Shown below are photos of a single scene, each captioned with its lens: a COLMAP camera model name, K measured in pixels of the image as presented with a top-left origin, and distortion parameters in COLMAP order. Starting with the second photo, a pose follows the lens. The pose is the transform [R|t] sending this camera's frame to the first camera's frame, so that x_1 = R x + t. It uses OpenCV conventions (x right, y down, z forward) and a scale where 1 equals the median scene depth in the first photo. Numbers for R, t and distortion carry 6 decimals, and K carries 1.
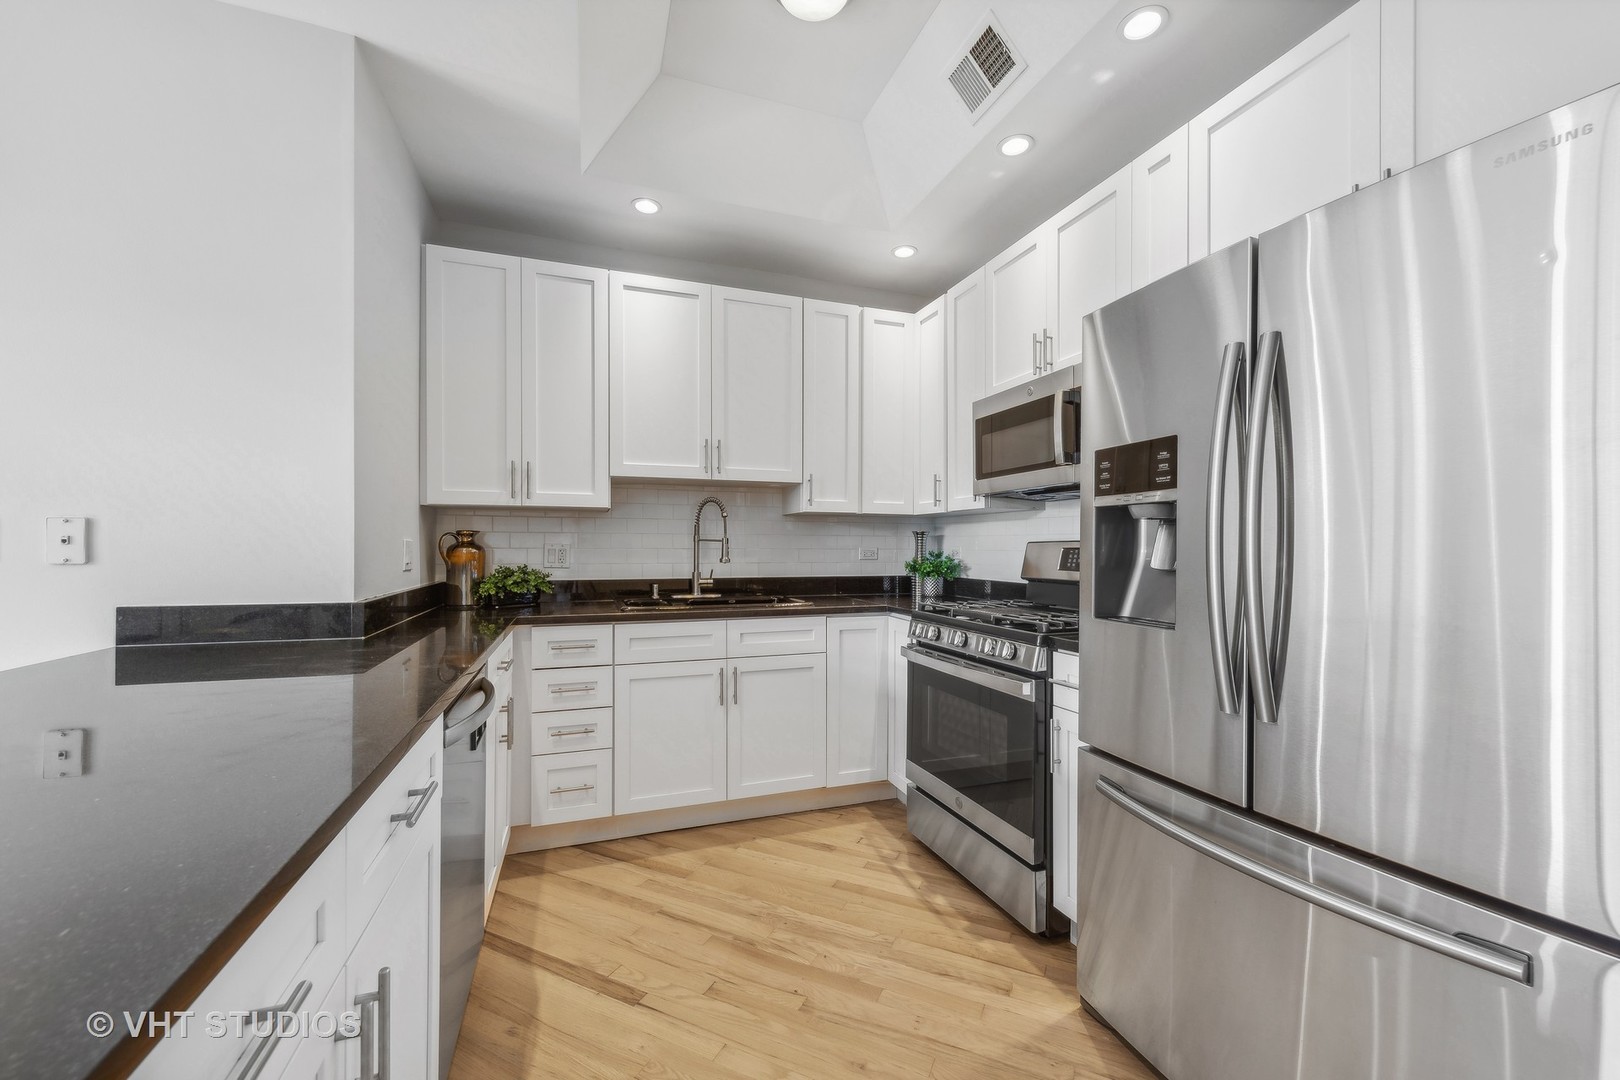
lens RADIAL K [[634.0, 0, 807.3], [0, 634.0, 545.6], [0, 0, 1]] dist [0.002345, 0.000057]
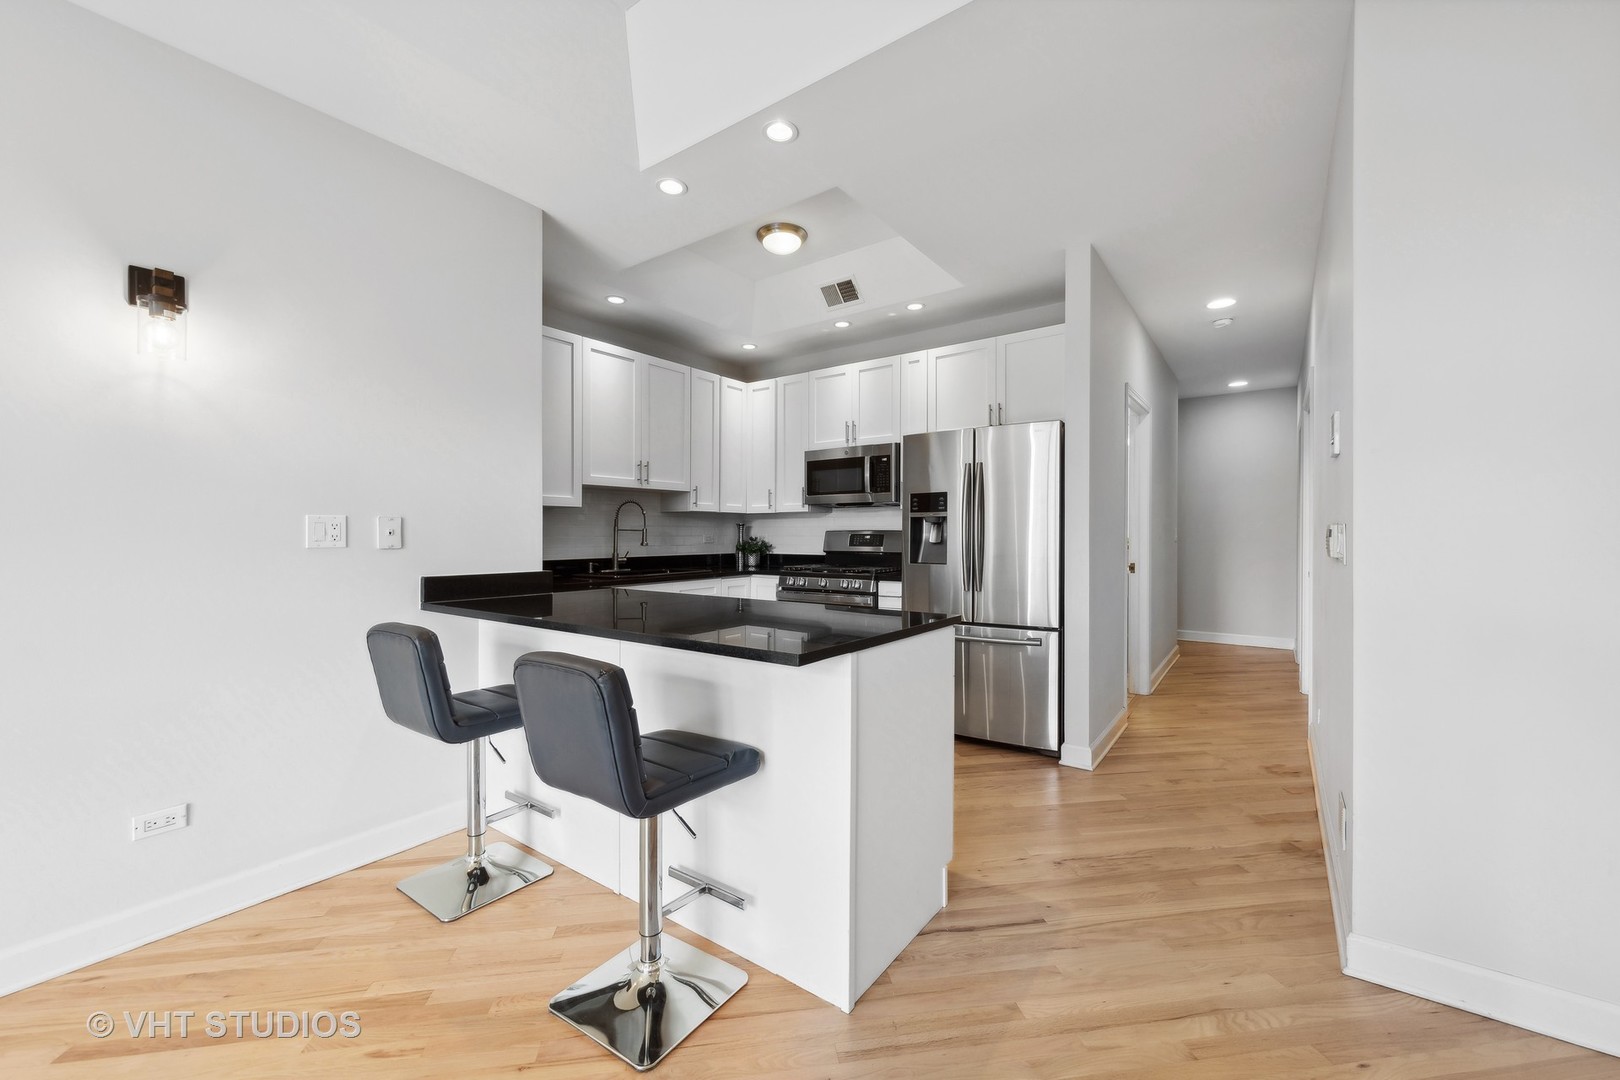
lens RADIAL K [[634.0, 0, 814.3], [0, 634.0, 537.2], [0, 0, 1]] dist [0.002345, 0.000057]
pose [[0.826234, -0.008225, 0.563267, -0.649060], [0.004359, 0.999957, 0.008208, -0.002807], [-0.563310, -0.004326, 0.826234, -0.421017]]
